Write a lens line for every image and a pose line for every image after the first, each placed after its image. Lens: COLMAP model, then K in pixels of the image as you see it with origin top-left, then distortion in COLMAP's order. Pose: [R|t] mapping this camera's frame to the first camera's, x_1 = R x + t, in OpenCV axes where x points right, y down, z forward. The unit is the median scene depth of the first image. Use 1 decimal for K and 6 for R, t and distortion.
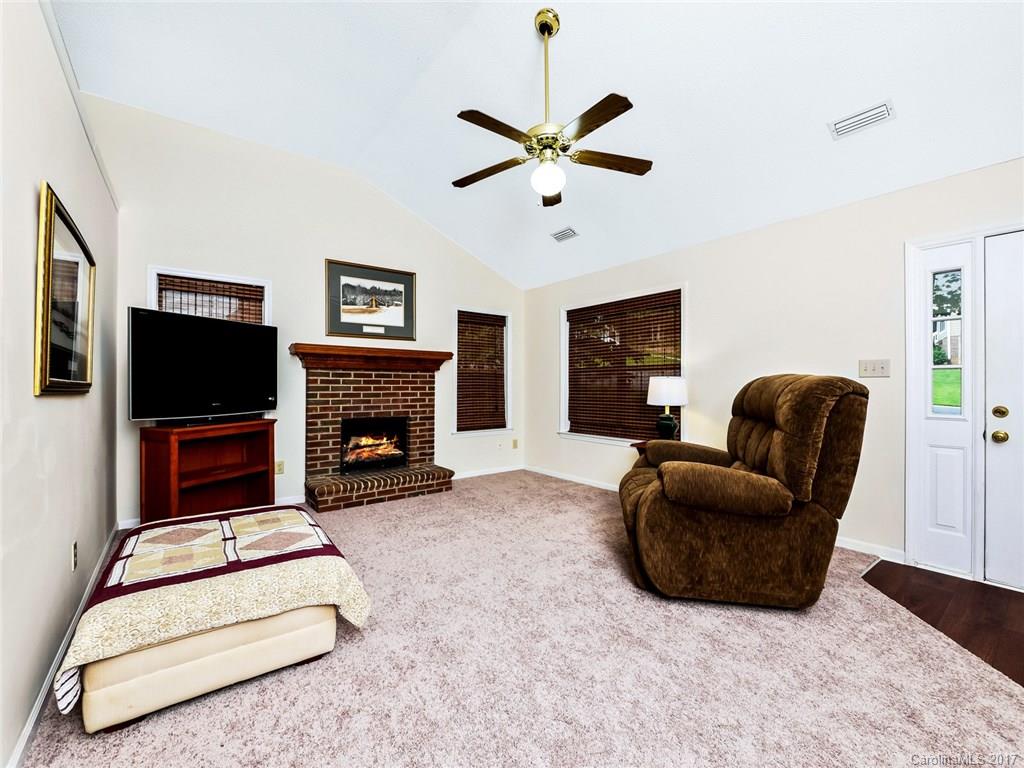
lens RADIAL K [[430.0, 0, 512.0], [0, 430.0, 384.0], [0, 0, 1]] dist [-0.001570, -0.000161]
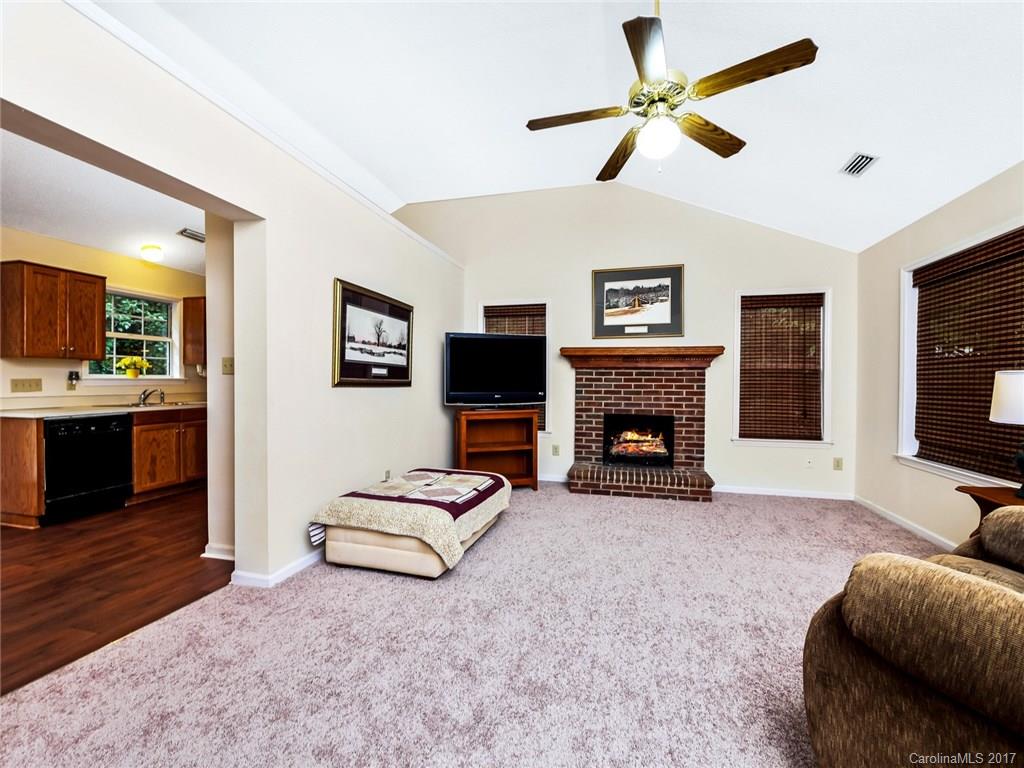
lens RADIAL K [[430.0, 0, 512.0], [0, 430.0, 384.0], [0, 0, 1]] dist [-0.001570, -0.000161]
pose [[0.616640, 0.007934, -0.787205, 0.312520], [-0.003115, 0.999966, 0.007638, -0.001944], [0.787239, -0.002258, 0.616644, 0.137109]]
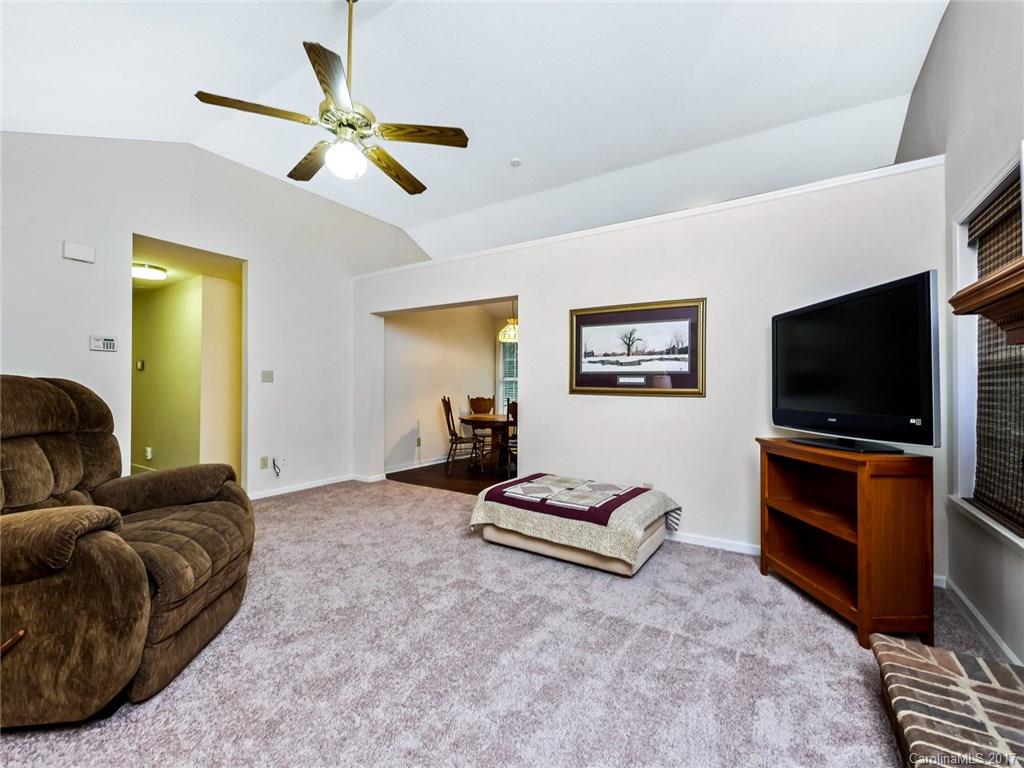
lens RADIAL K [[430.0, 0, 512.0], [0, 430.0, 384.0], [0, 0, 1]] dist [-0.001570, -0.000161]
pose [[-0.938711, -0.006954, -0.344636, 0.036041], [-0.004520, 0.999959, -0.007863, -0.003947], [0.344676, -0.005824, -0.938704, 1.067337]]
